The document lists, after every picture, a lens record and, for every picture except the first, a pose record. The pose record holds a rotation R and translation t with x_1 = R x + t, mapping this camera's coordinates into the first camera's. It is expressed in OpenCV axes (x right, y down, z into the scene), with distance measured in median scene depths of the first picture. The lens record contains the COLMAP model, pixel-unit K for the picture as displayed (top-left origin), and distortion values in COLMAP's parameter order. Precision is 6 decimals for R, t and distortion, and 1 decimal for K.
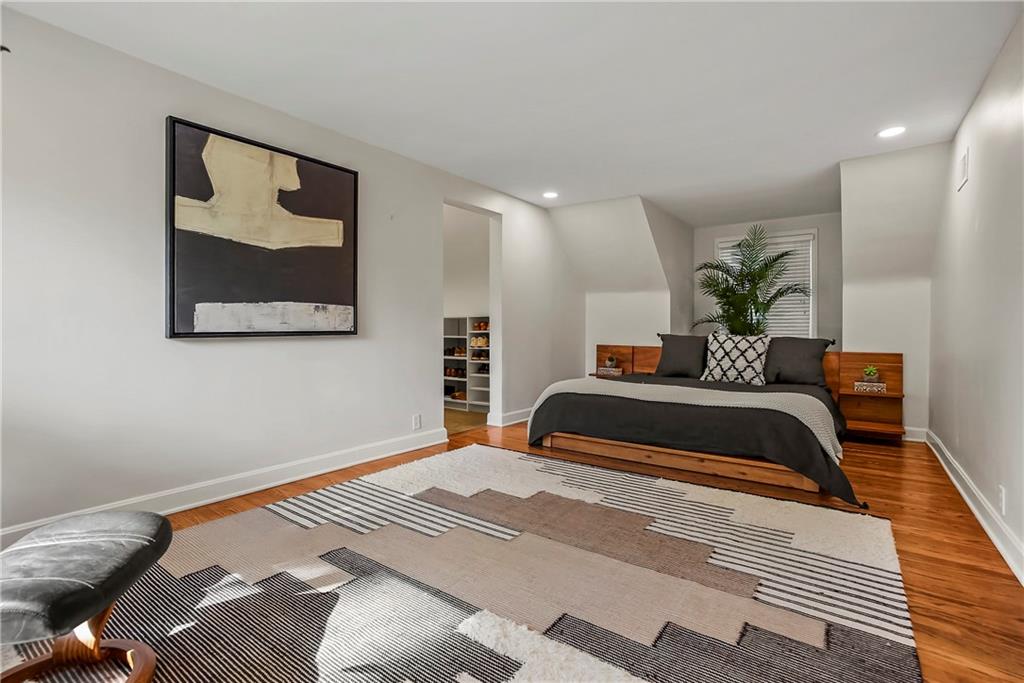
lens RADIAL K [[475.7, 0, 516.1], [0, 475.7, 331.6], [0, 0, 1]] dist [-0.053031, 0.027886]
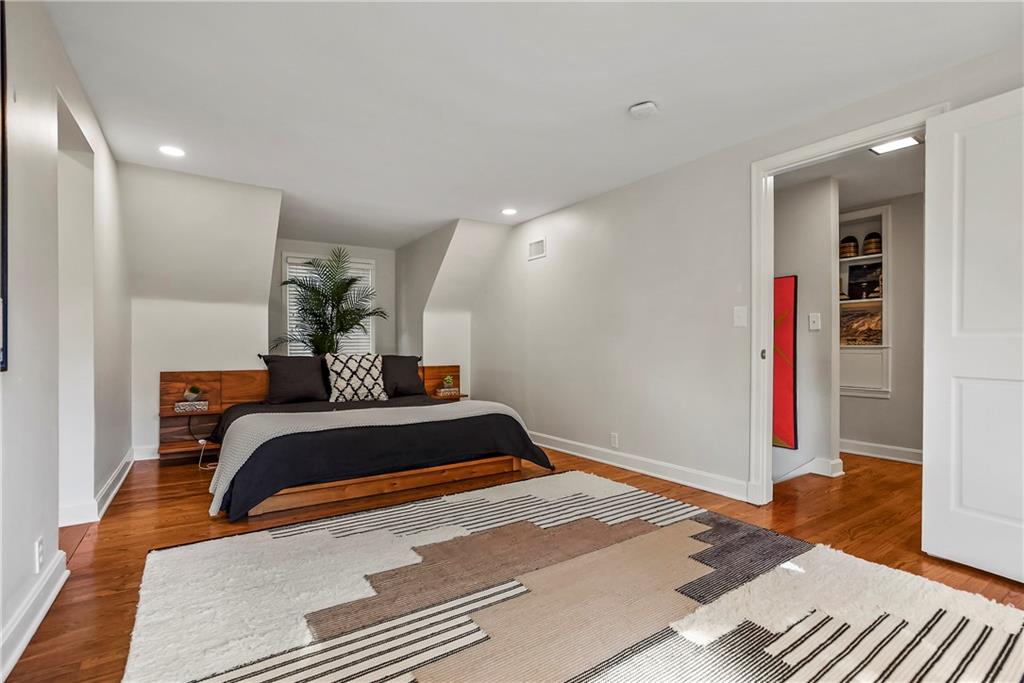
lens RADIAL K [[475.7, 0, 516.1], [0, 475.7, 331.6], [0, 0, 1]] dist [-0.053031, 0.027886]
pose [[0.345996, 0.023587, 0.937940, -0.624485], [0.012412, 0.999481, -0.029713, -0.012170], [-0.938154, 0.021923, 0.345524, 0.512175]]
